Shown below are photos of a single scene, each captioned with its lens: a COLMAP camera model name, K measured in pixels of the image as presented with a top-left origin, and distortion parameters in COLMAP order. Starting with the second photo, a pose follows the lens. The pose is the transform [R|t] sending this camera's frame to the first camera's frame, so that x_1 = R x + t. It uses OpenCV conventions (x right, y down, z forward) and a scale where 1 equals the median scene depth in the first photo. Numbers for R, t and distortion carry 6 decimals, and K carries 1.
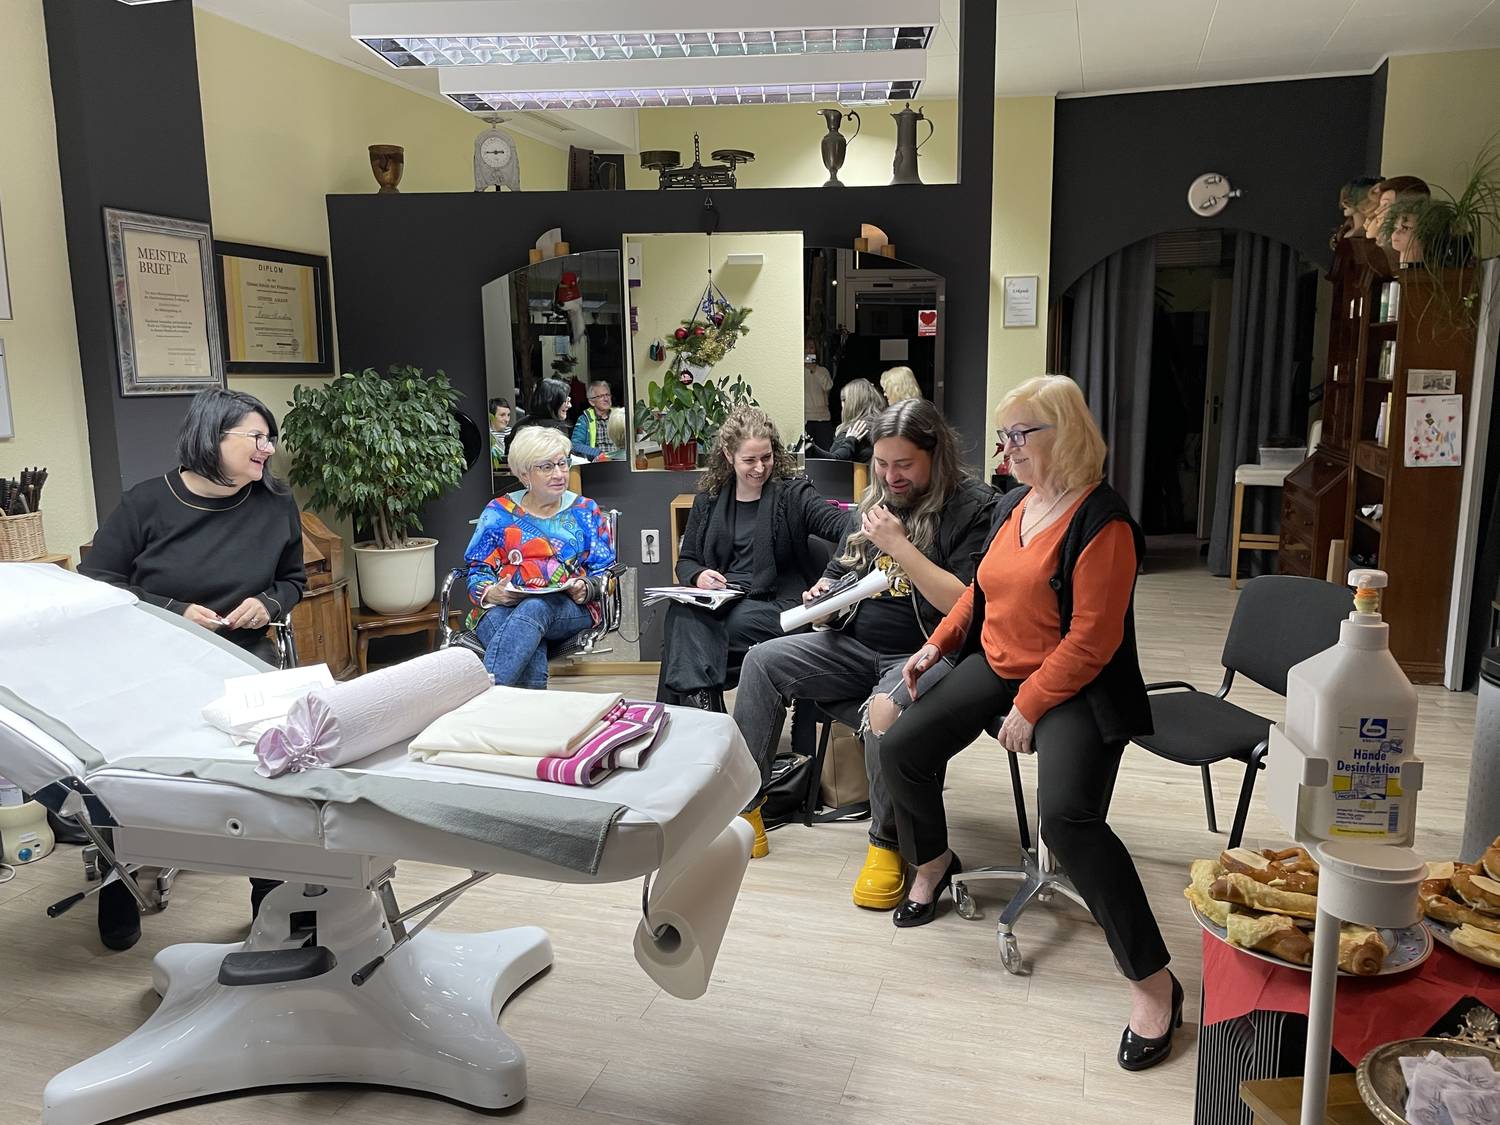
lens RADIAL K [[1152.4, 0, 750.0], [0, 1152.4, 562.5], [0, 0, 1]] dist [0.072281, -0.078169]
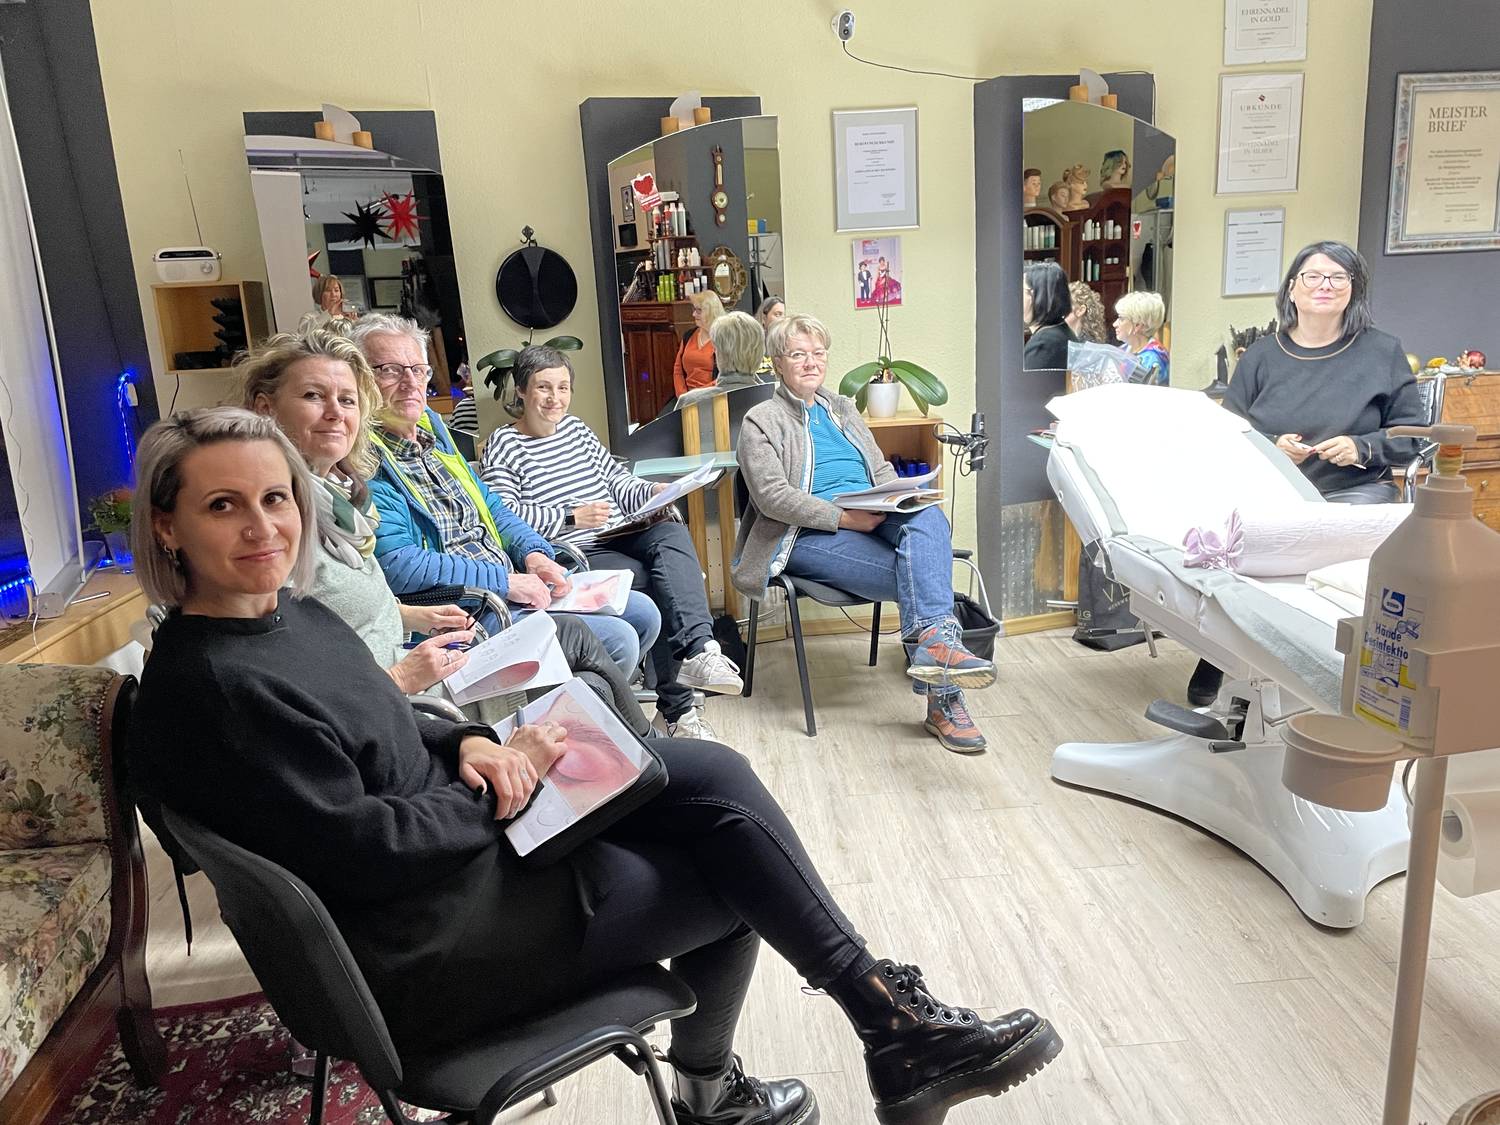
lens RADIAL K [[1152.4, 0, 750.0], [0, 1152.4, 562.5], [0, 0, 1]] dist [0.072281, -0.078169]
pose [[0.358950, 0.217169, -0.907741, 0.406083], [-0.115863, 0.975400, 0.187540, 0.001624], [0.926138, 0.037856, 0.375281, 0.080031]]
